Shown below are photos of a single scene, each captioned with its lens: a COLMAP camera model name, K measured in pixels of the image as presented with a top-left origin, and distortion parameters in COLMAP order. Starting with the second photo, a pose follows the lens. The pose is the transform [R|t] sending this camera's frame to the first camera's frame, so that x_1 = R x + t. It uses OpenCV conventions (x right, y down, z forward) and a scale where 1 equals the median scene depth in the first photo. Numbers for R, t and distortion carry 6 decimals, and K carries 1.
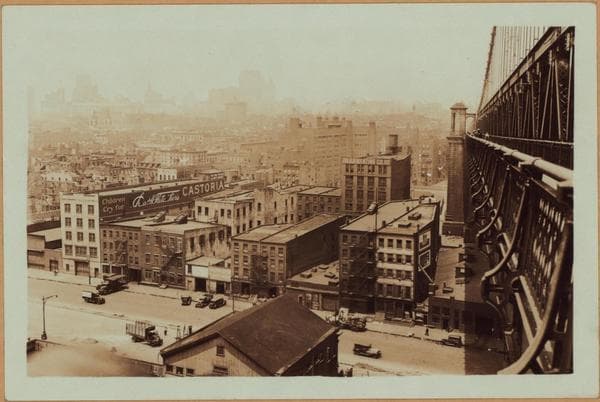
lens RADIAL K [[639.1, 0, 300.0], [0, 639.1, 201.0], [0, 0, 1]] dist [-0.001235, 0.000747]
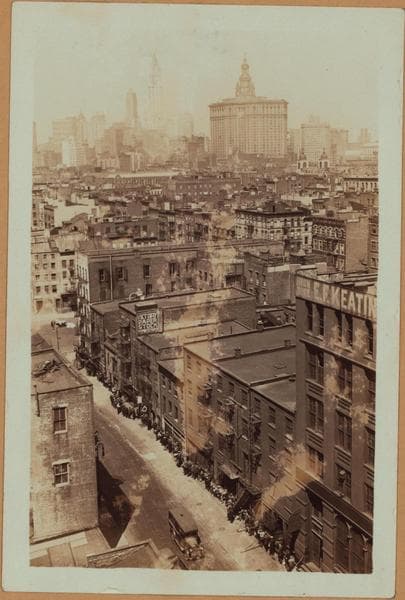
lens RADIAL K [[633.6, 0, 213.6], [0, 633.6, 247.7], [0, 0, 1]] dist [0.003853, 0.002046]
pose [[0.781473, 0.061097, -0.620941, 0.202174], [-0.057238, 0.998018, 0.026163, -0.083951], [0.621309, 0.015096, 0.783421, 0.768766]]
